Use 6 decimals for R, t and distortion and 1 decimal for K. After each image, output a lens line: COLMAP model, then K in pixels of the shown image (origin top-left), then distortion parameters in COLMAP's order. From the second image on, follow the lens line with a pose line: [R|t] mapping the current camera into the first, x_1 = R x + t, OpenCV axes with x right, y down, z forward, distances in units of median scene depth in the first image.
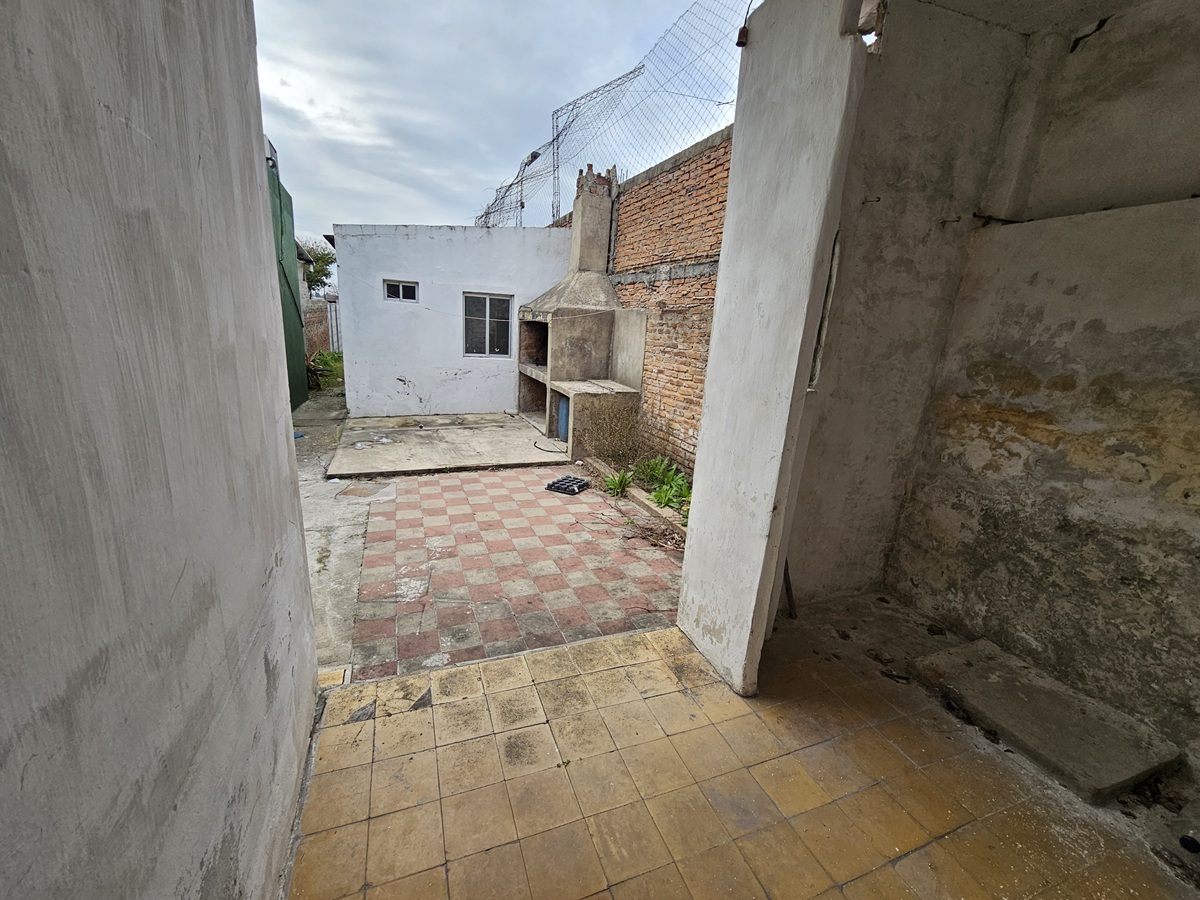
lens RADIAL K [[491.0, 0, 600.8], [0, 491.0, 456.0], [0, 0, 1]] dist [-0.010601, 0.002031]
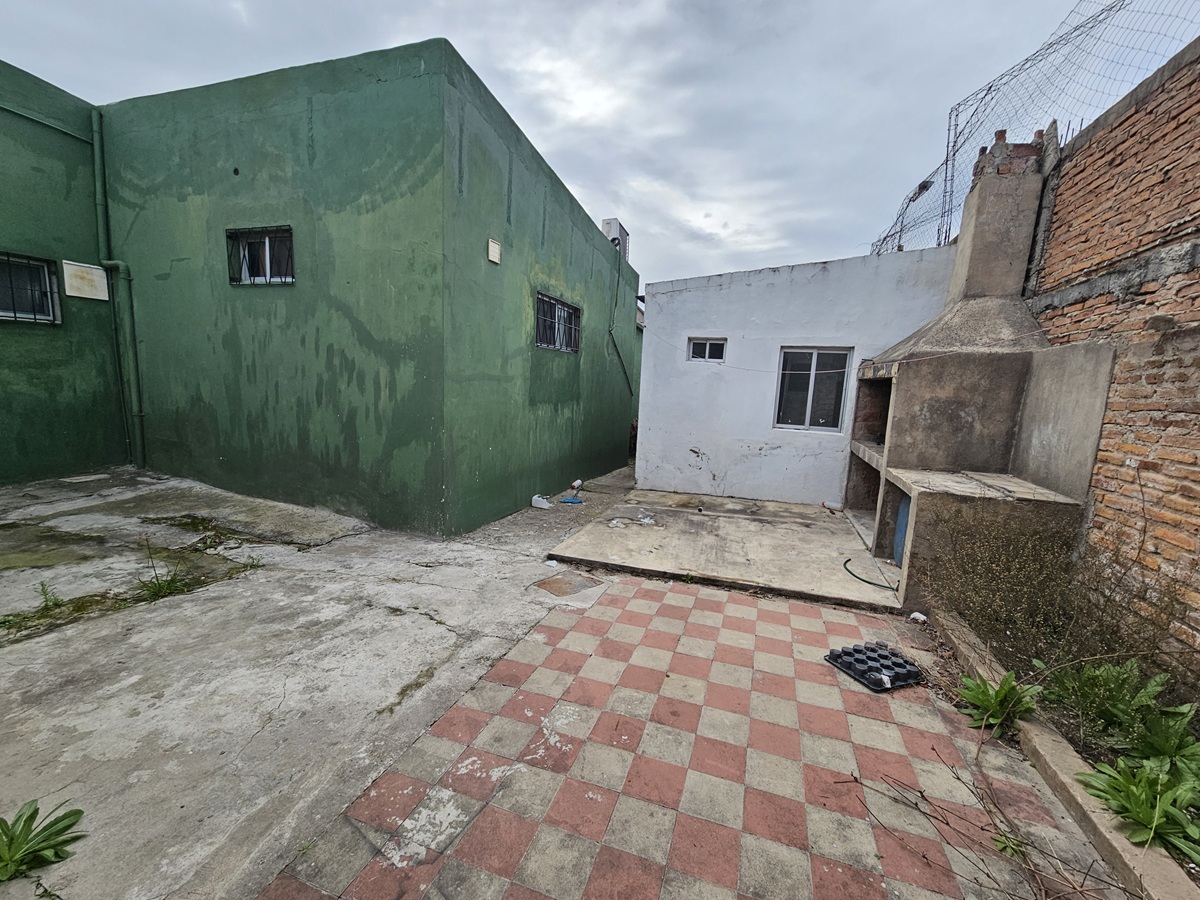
lens RADIAL K [[491.0, 0, 598.8], [0, 491.0, 457.5], [0, 0, 1]] dist [-0.010601, 0.002031]
pose [[0.753780, 0.071506, -0.653224, 0.030537], [-0.172305, 0.980788, -0.091466, -0.049167], [0.634134, 0.181499, 0.751620, 0.326748]]
